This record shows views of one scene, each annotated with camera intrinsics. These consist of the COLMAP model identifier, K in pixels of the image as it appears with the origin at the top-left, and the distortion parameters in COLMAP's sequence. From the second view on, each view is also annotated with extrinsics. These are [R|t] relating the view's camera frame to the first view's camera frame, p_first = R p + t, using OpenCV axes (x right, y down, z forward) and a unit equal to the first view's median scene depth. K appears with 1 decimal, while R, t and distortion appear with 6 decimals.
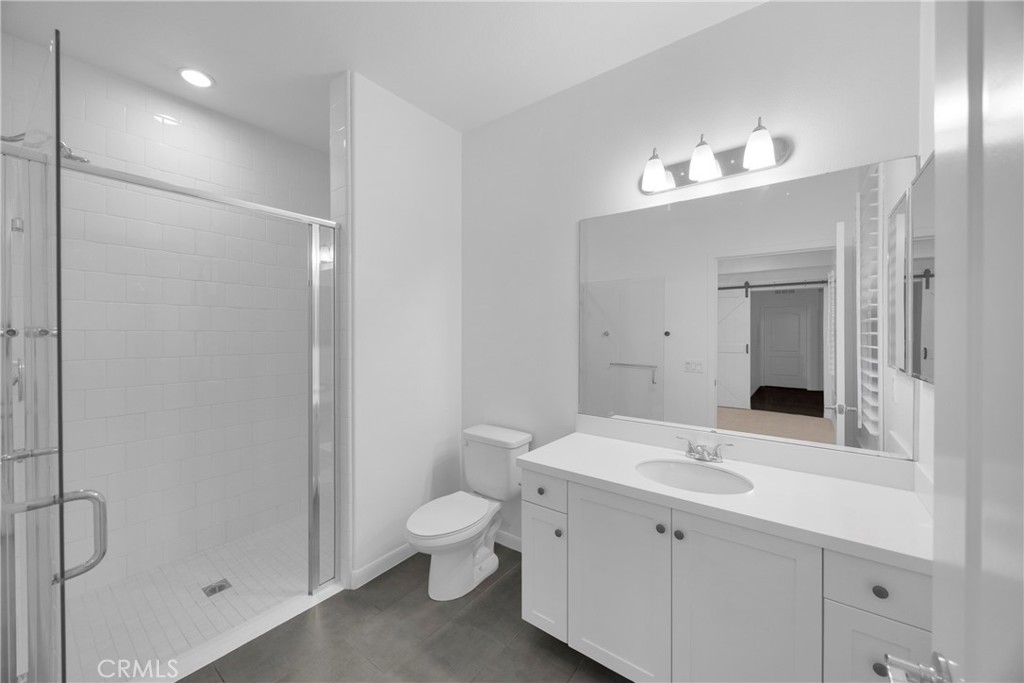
lens RADIAL K [[388.5, 0, 507.6], [0, 388.5, 336.1], [0, 0, 1]] dist [0.000412, -0.000067]
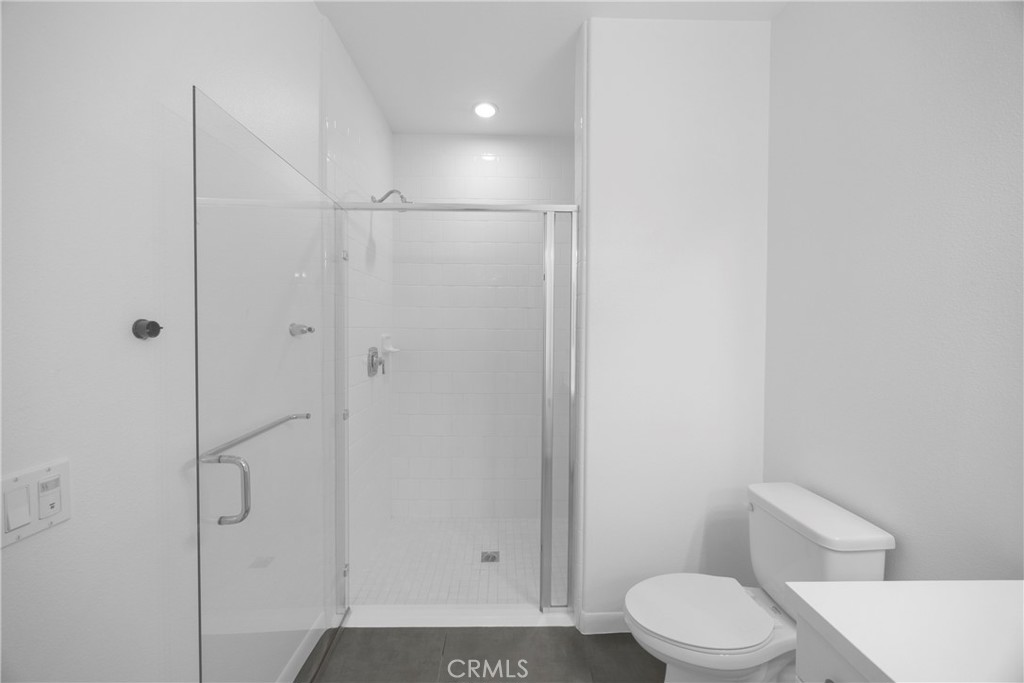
lens RADIAL K [[388.5, 0, 507.6], [0, 388.5, 336.1], [0, 0, 1]] dist [0.000412, -0.000067]
pose [[0.624896, 0.014109, -0.780581, 0.155322], [-0.011480, 0.999895, 0.008883, -0.002749], [0.780624, 0.003410, 0.624992, 0.337845]]
